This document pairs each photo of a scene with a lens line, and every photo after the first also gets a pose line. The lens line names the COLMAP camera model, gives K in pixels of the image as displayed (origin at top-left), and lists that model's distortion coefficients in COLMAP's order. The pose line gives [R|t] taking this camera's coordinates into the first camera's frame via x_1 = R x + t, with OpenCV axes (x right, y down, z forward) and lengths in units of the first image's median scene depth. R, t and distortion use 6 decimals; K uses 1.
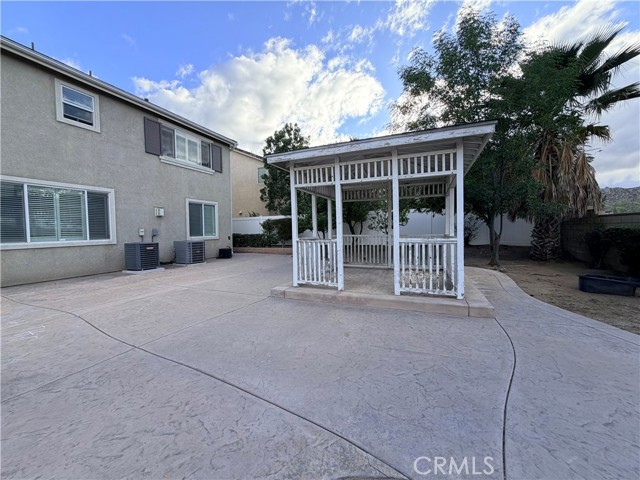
lens RADIAL K [[253.6, 0, 316.9], [0, 253.6, 239.7], [0, 0, 1]] dist [0.001239, -0.000469]
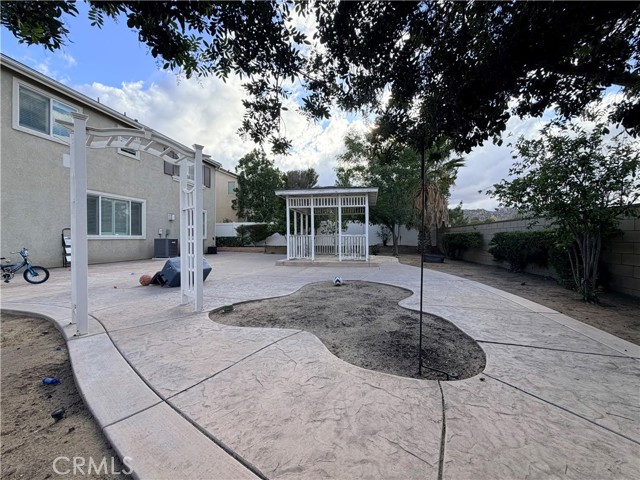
lens RADIAL K [[256.3, 0, 320.2], [0, 256.3, 239.4], [0, 0, 1]] dist [0.006642, -0.003634]
pose [[0.974286, 0.015422, 0.224786, -0.121828], [-0.007333, 0.999297, -0.036774, 0.041687], [-0.225195, 0.034180, 0.973714, -0.387748]]
